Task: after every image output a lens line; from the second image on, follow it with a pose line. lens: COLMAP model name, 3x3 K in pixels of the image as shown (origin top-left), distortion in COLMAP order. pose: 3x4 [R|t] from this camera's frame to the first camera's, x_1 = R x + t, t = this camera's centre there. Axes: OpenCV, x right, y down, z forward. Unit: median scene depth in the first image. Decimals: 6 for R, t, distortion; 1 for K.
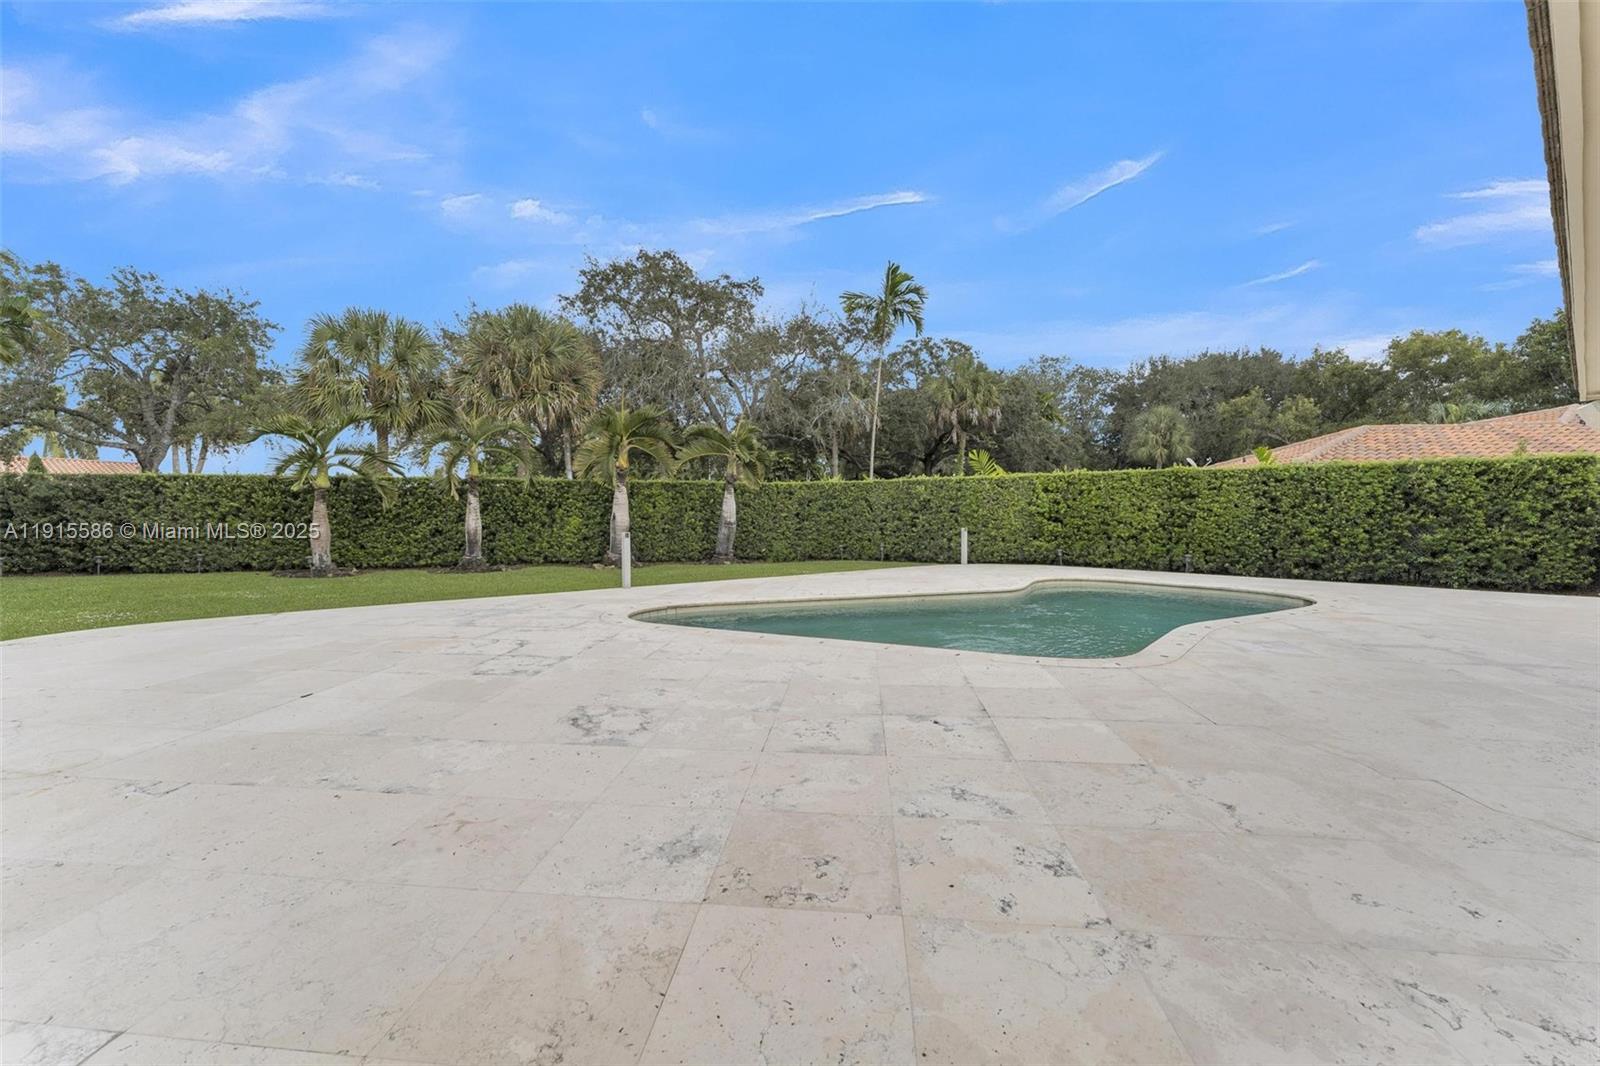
lens RADIAL K [[627.4, 0, 800.0], [0, 627.4, 533.0], [0, 0, 1]] dist [0.002091, -0.000255]
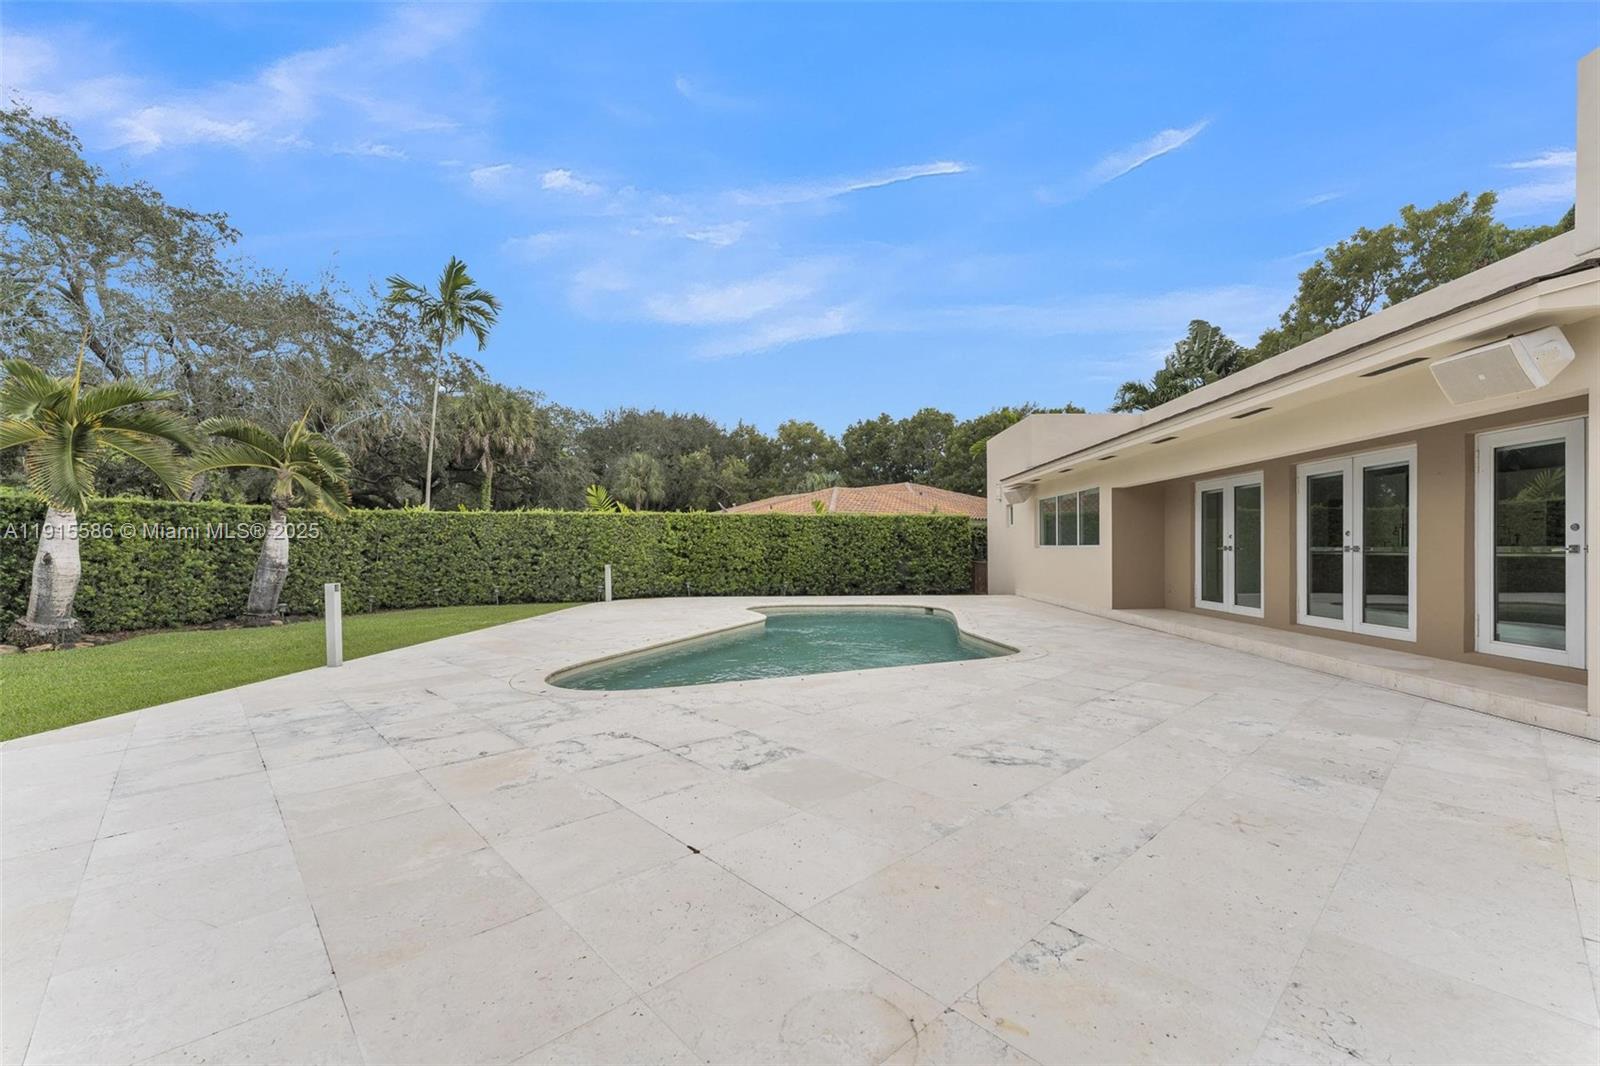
lens RADIAL K [[637.2, 0, 782.1], [0, 637.2, 558.4], [0, 0, 1]] dist [0.001154, -0.000007]
pose [[0.674972, -0.015972, 0.737670, -0.293161], [0.025724, 0.999667, -0.001893, -0.009201], [-0.737394, 0.020254, 0.675159, 0.117932]]
